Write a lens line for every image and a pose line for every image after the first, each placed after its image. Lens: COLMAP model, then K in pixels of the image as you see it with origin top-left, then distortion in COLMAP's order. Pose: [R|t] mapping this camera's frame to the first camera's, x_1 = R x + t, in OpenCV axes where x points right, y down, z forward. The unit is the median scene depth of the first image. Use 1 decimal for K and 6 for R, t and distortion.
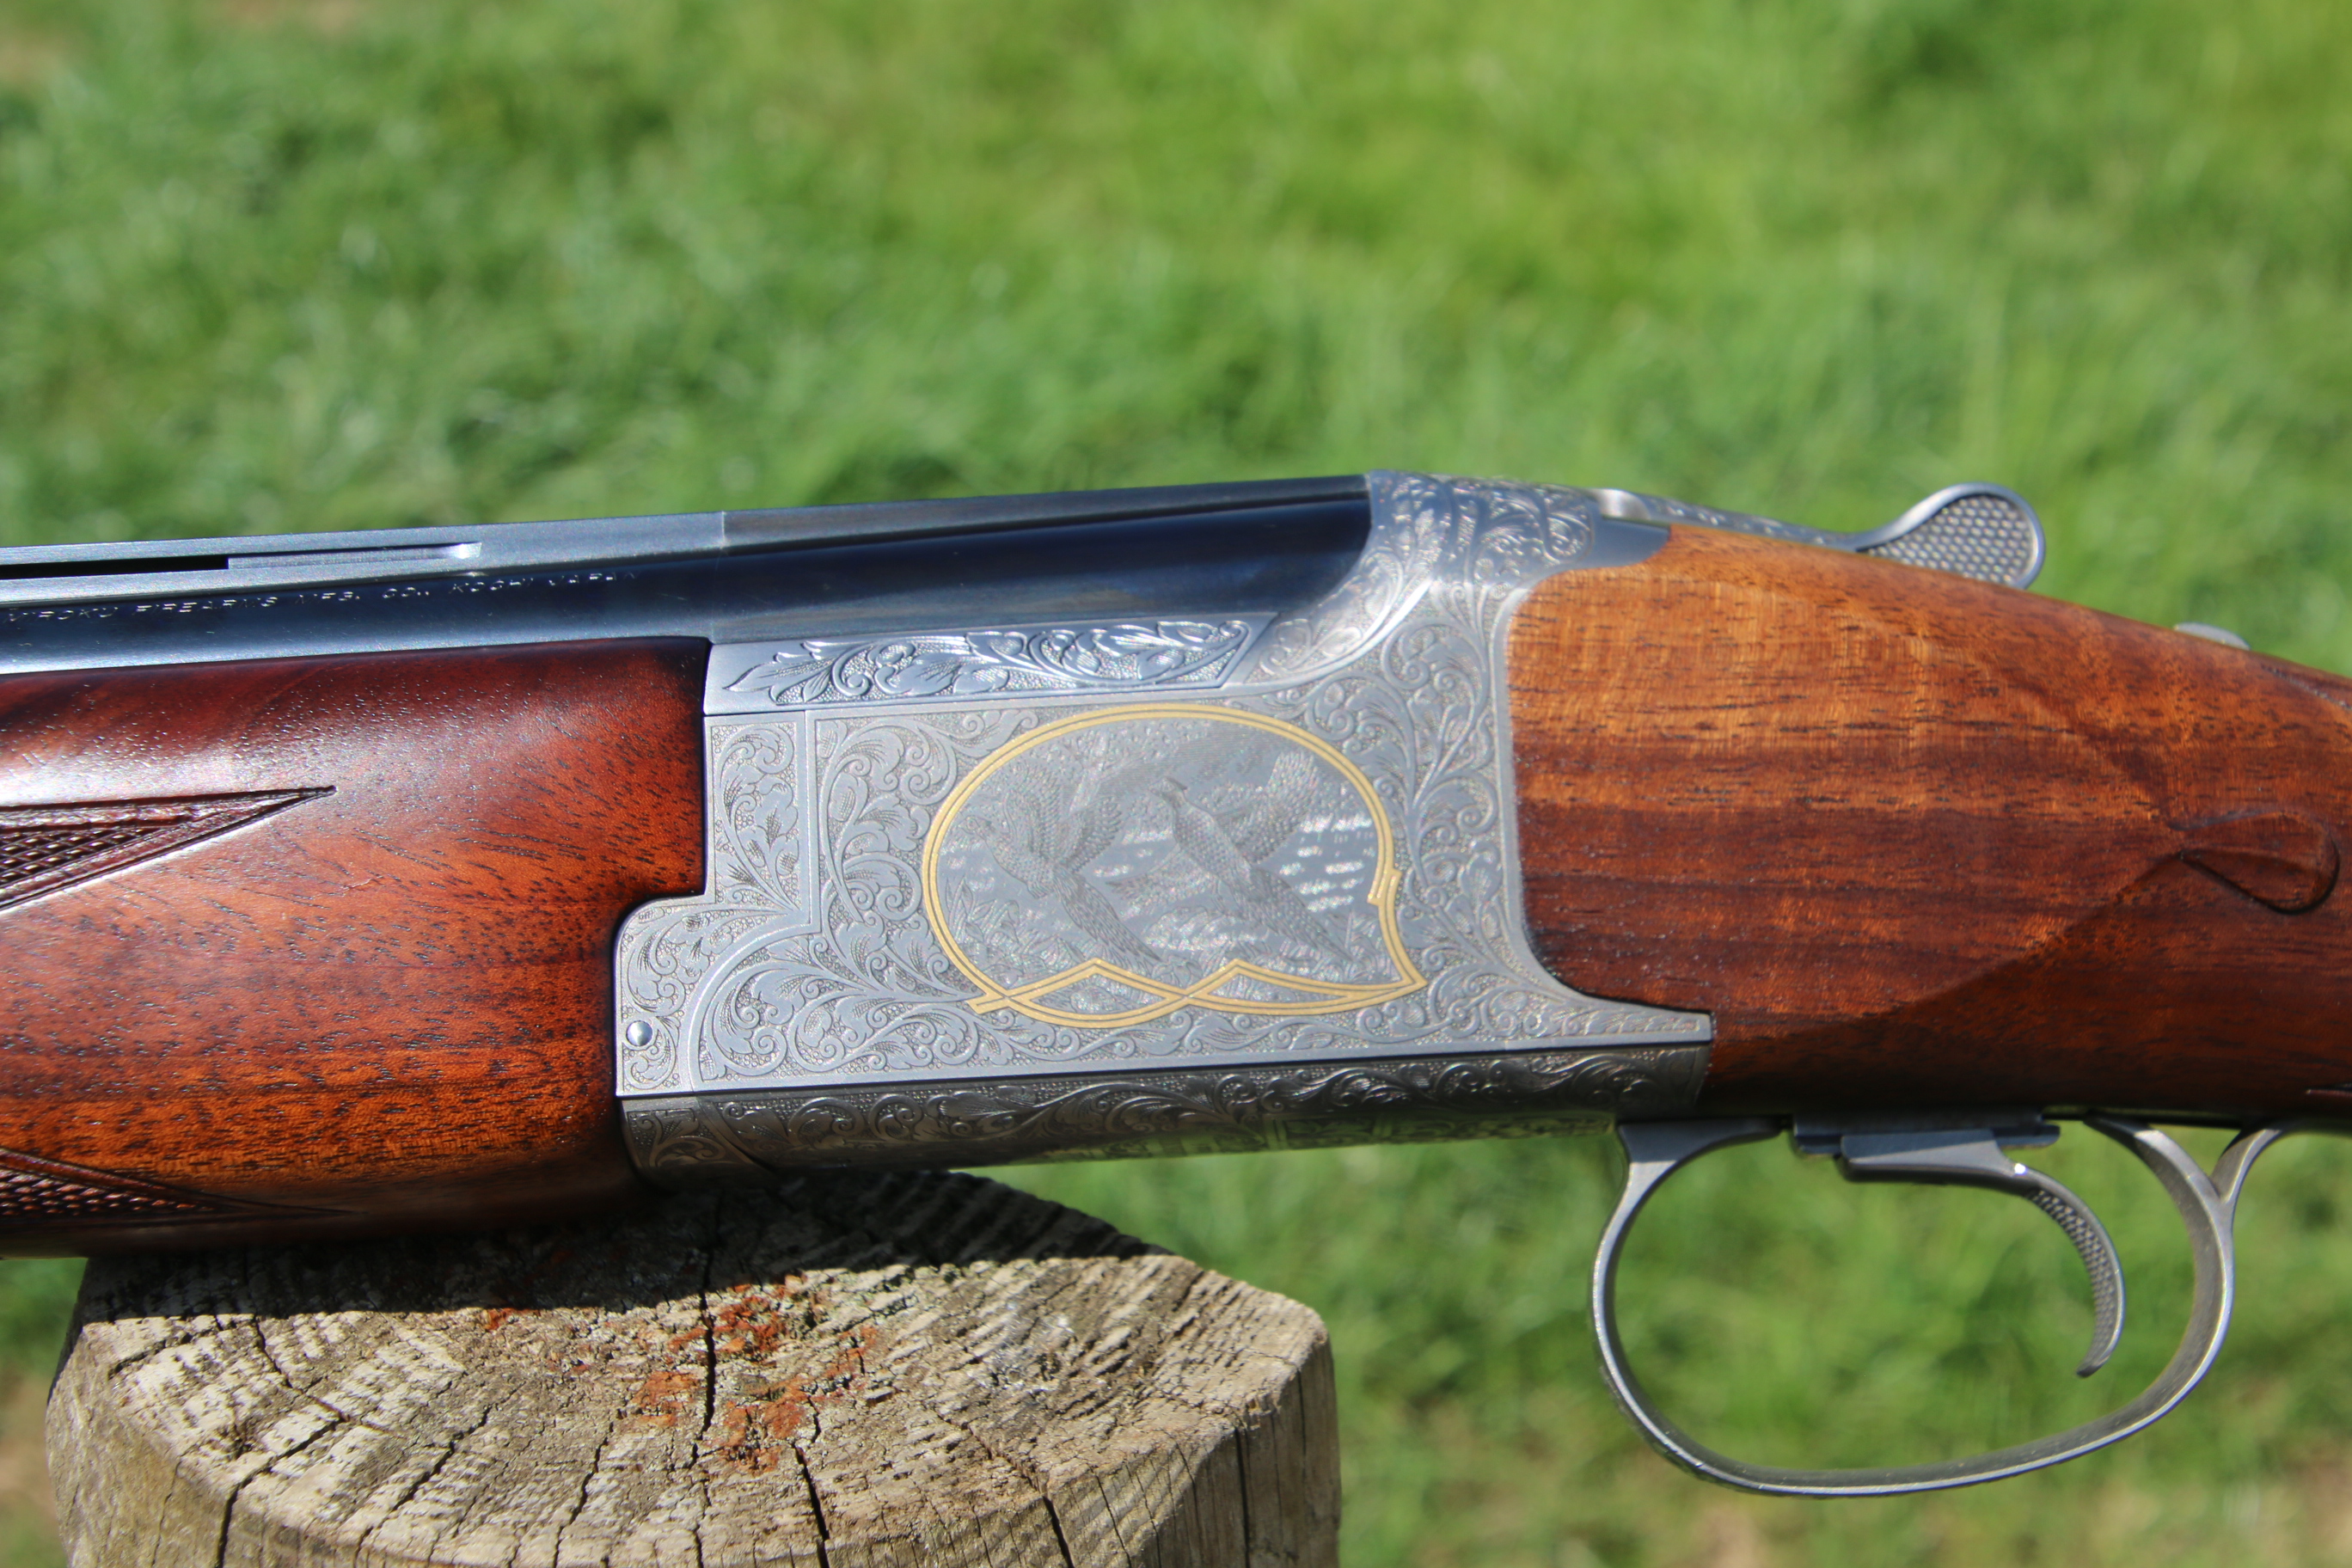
lens RADIAL K [[3821.5, 0, 1196.2], [0, 3821.5, 774.4], [0, 0, 1]] dist [0.140162, 0.000000]
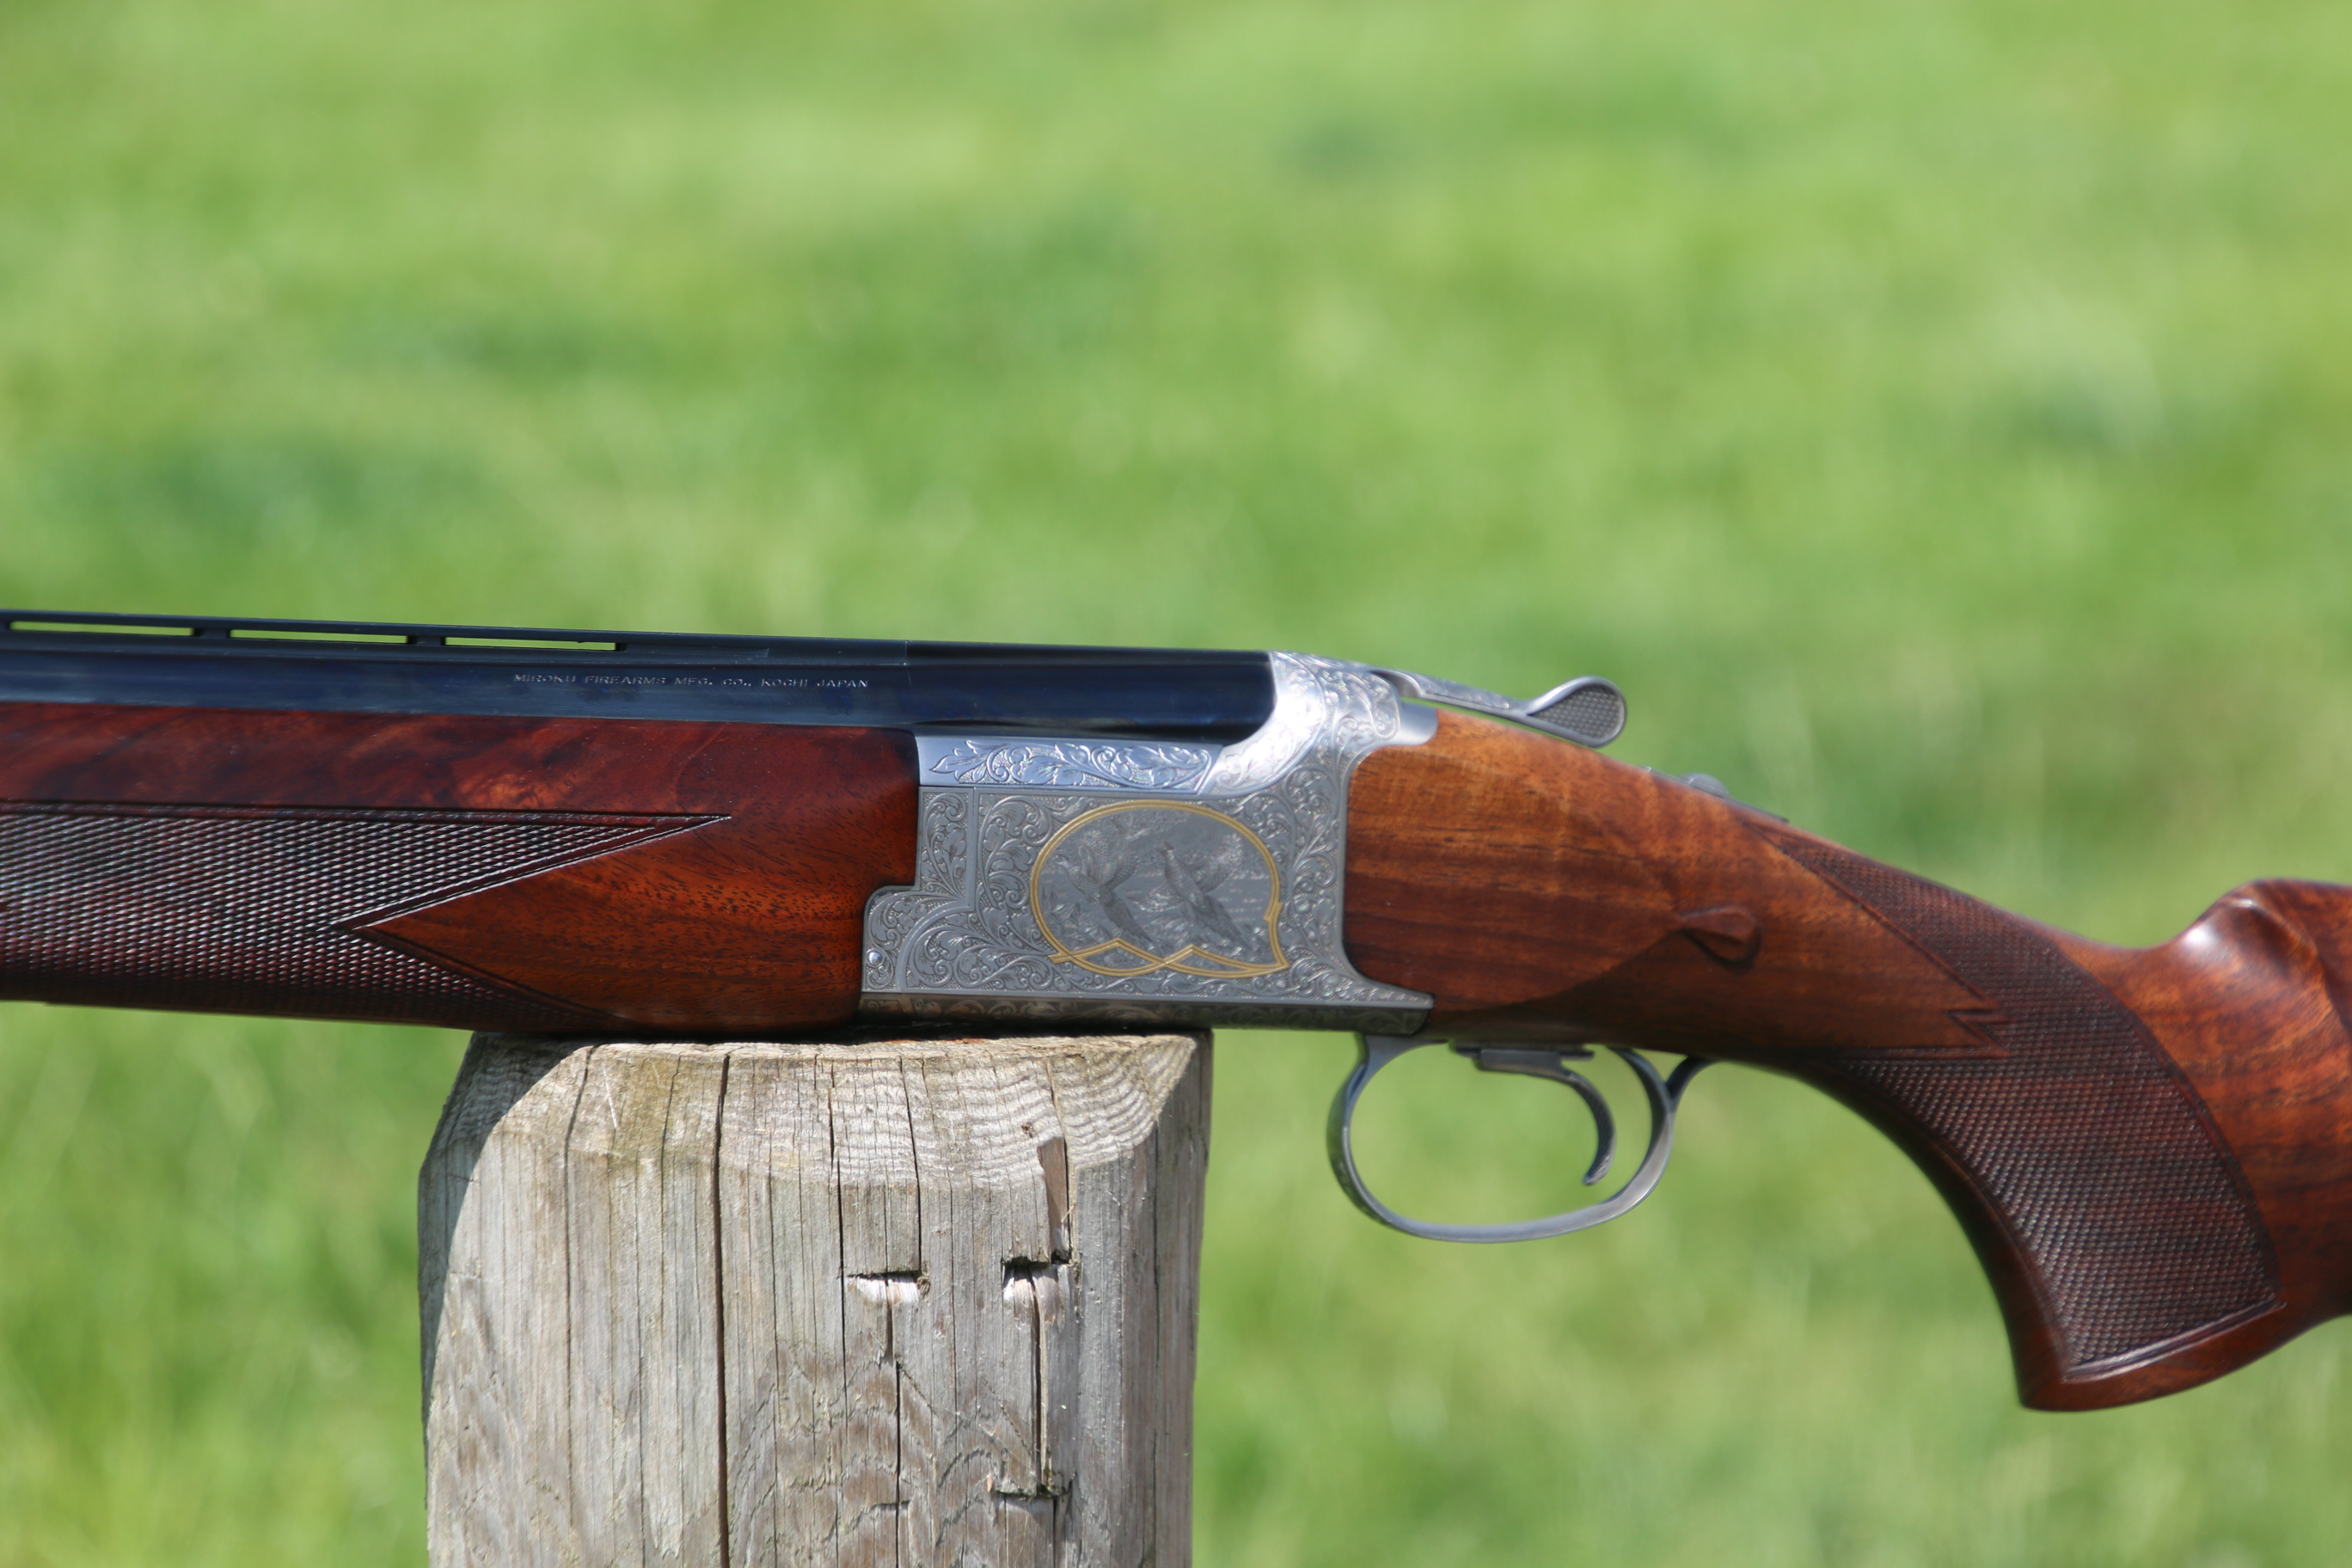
lens RADIAL K [[11075.9, 0, 1218.0], [0, 11075.9, 882.2], [0, 0, 1]] dist [1.734787, 0.000000]
pose [[0.961822, 0.081223, 0.261346, -1.375536], [-0.134816, 0.971658, 0.194178, -1.019880], [-0.238167, -0.221998, 0.945512, -4.049796]]
